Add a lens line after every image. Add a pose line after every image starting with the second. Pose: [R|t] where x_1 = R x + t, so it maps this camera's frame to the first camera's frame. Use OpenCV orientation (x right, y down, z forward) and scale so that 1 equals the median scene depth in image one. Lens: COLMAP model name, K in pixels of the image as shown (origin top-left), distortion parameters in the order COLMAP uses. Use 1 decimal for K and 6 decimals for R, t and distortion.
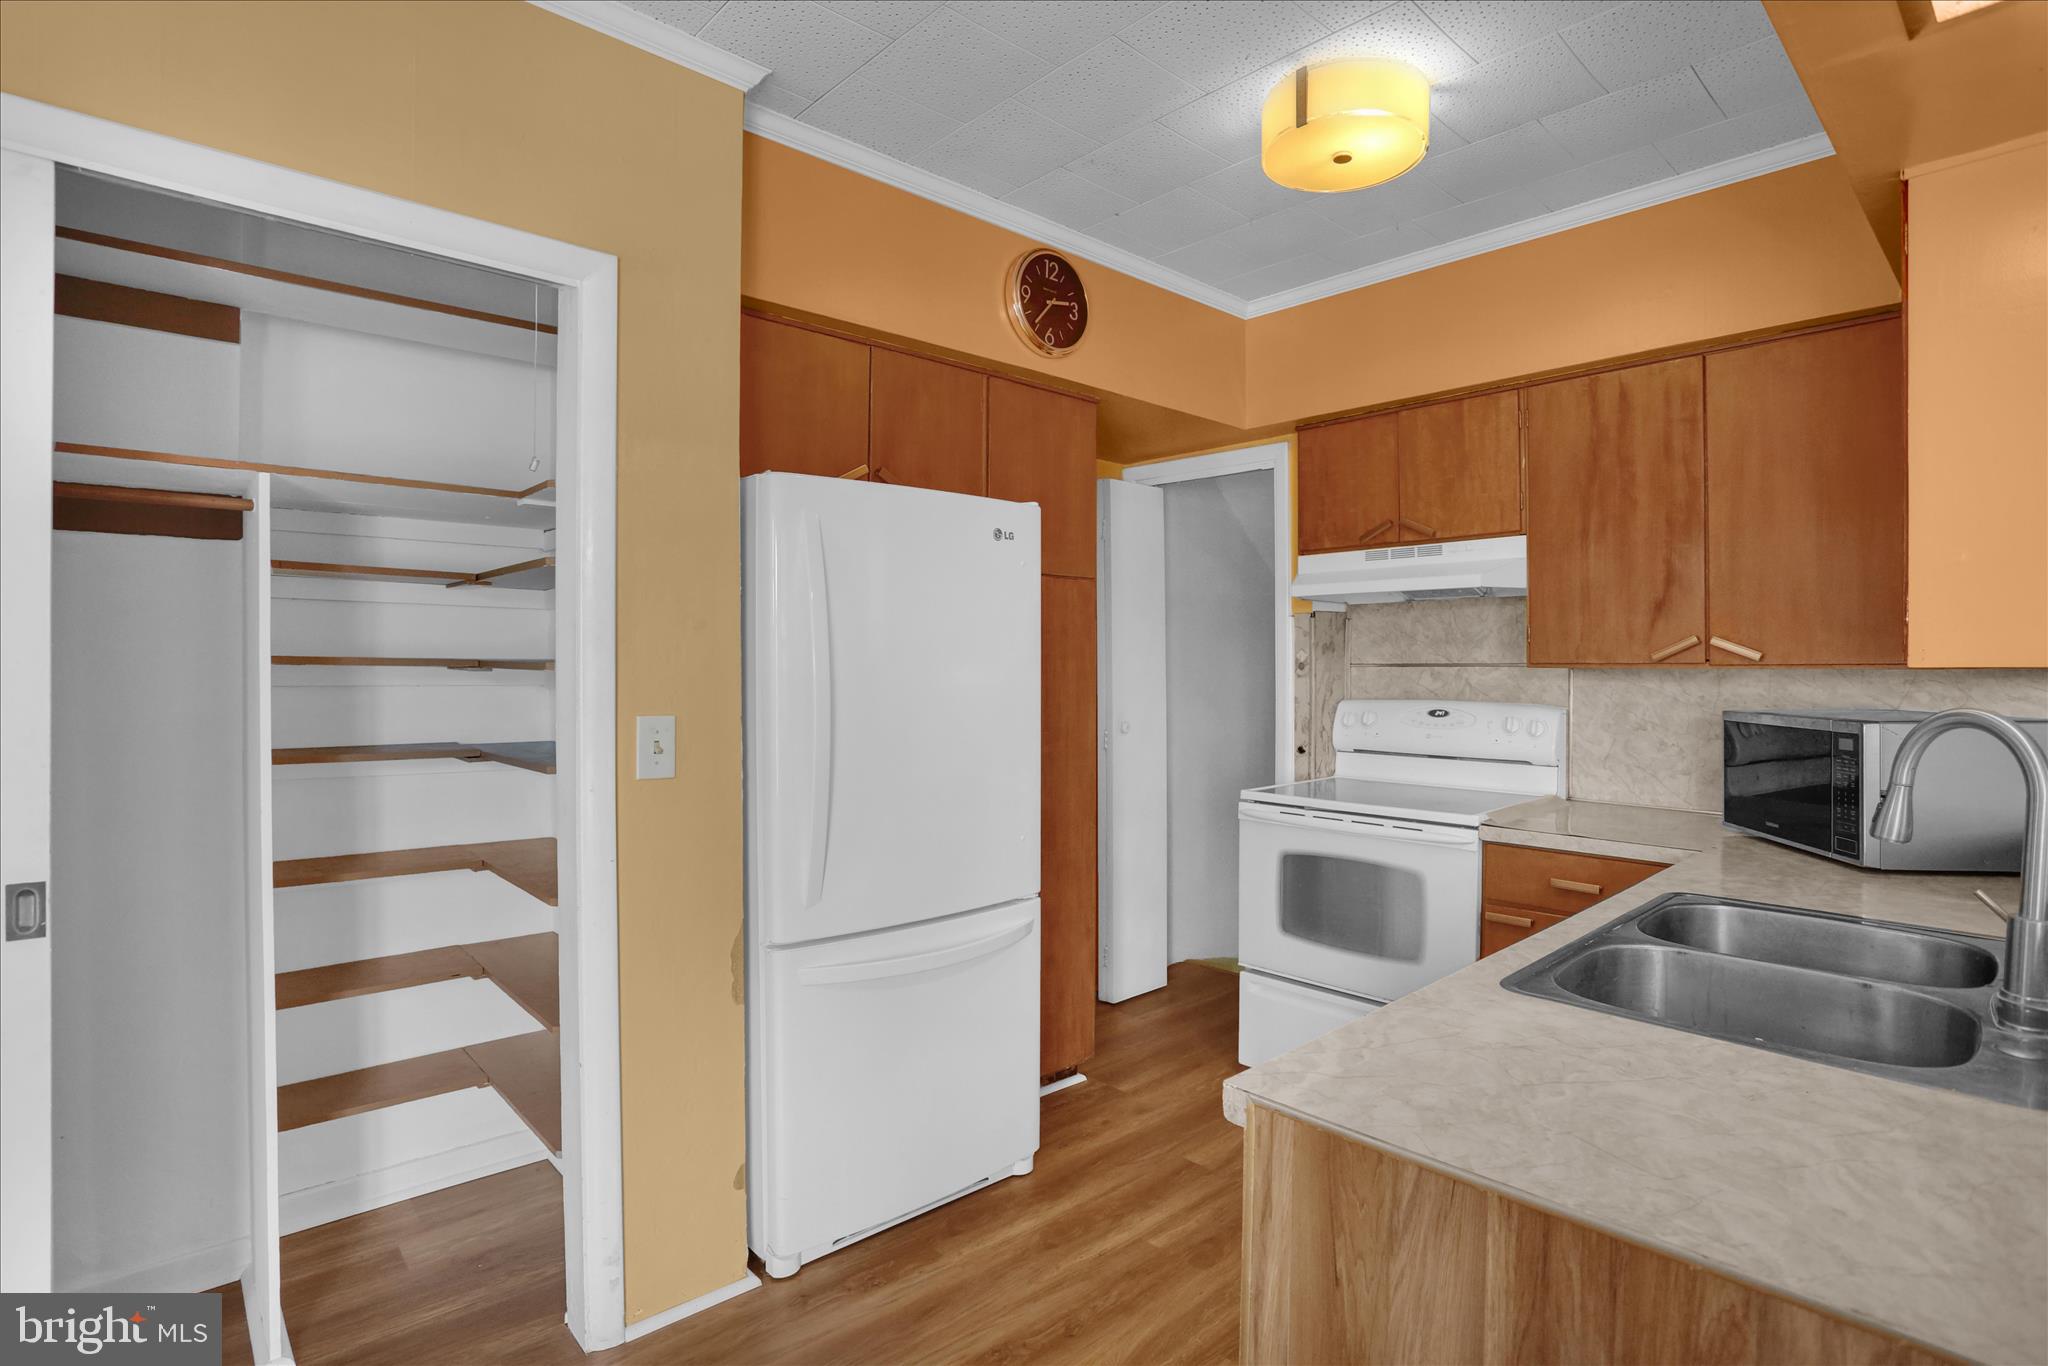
lens RADIAL K [[1022.7, 0, 1033.8], [0, 1022.7, 701.8], [0, 0, 1]] dist [-0.069810, 0.024622]
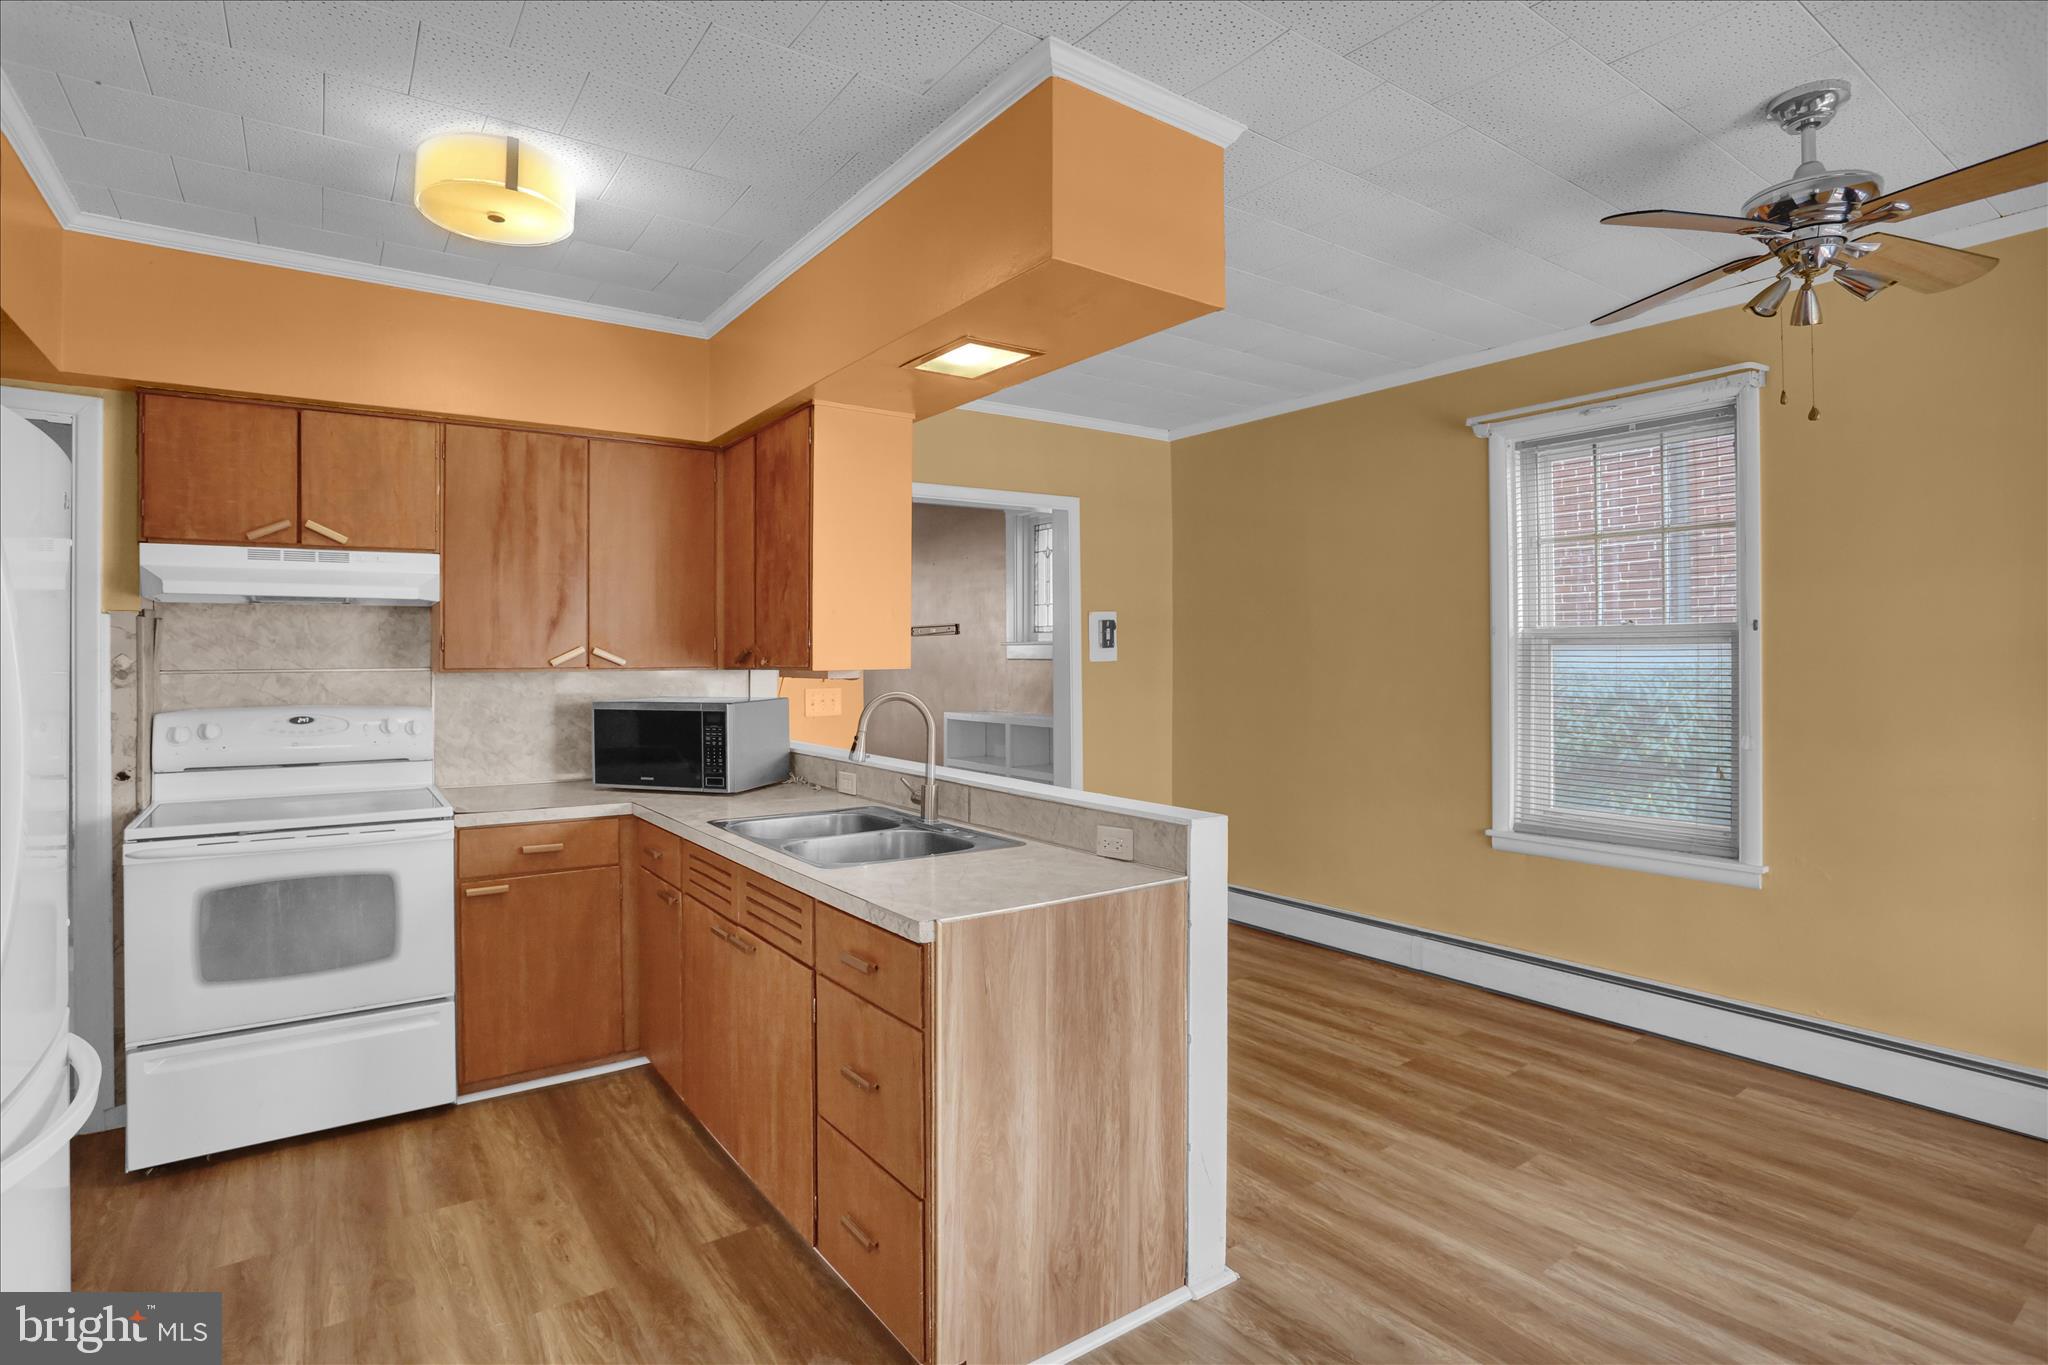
lens RADIAL K [[1022.7, 0, 1033.8], [0, 1022.7, 701.3], [0, 0, 1]] dist [-0.069810, 0.024622]
pose [[0.115986, -0.041612, 0.992379, -0.517087], [0.037057, 0.998608, 0.037542, -0.018510], [-0.992559, 0.032420, 0.117367, 0.205332]]
